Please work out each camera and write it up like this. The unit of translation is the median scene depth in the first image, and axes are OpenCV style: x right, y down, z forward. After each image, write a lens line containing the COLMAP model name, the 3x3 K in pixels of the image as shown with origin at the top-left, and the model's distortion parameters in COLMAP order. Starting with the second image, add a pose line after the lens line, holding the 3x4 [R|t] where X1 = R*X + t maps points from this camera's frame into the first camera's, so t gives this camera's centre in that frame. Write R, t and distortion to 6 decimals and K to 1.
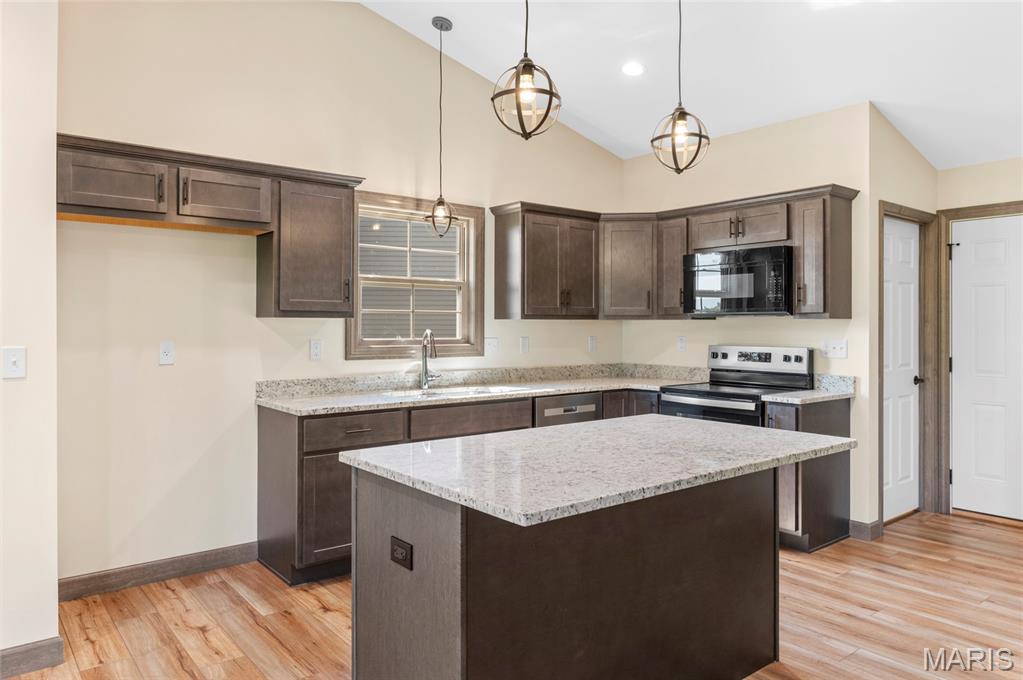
lens RADIAL K [[691.2, 0, 515.1], [0, 691.2, 324.6], [0, 0, 1]] dist [-0.003971, 0.000300]
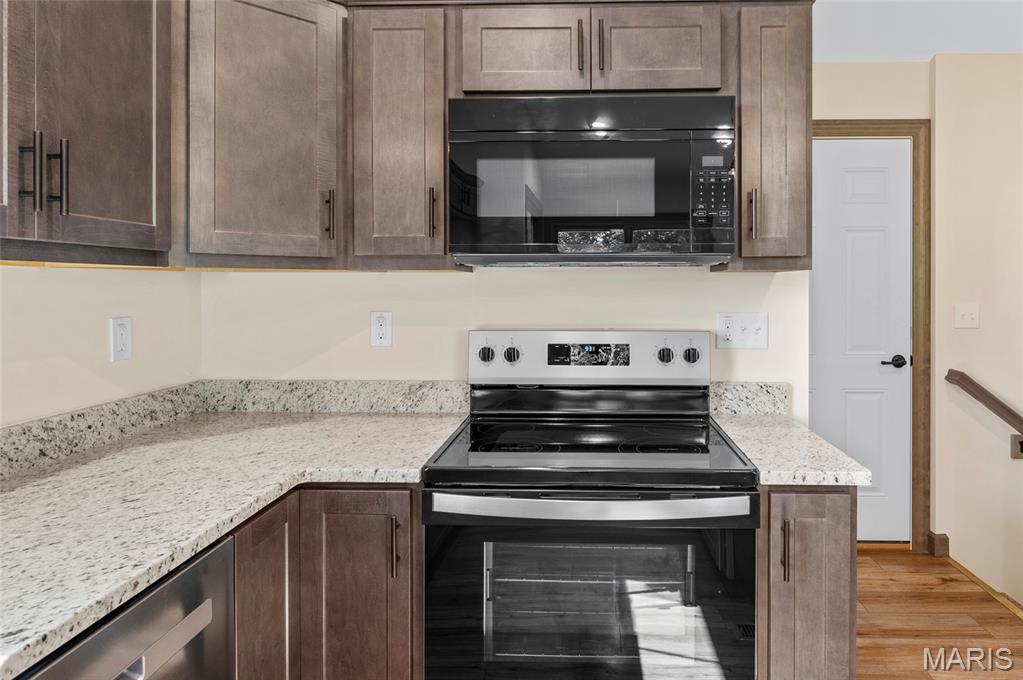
lens RADIAL K [[620.3, 0, 570.2], [0, 620.3, 289.3], [0, 0, 1]] dist [-0.012665, -0.000117]
pose [[0.652730, -0.005794, 0.757568, 0.034182], [0.000140, 0.999972, 0.007527, 0.001146], [-0.757590, -0.004807, 0.652713, 0.820493]]
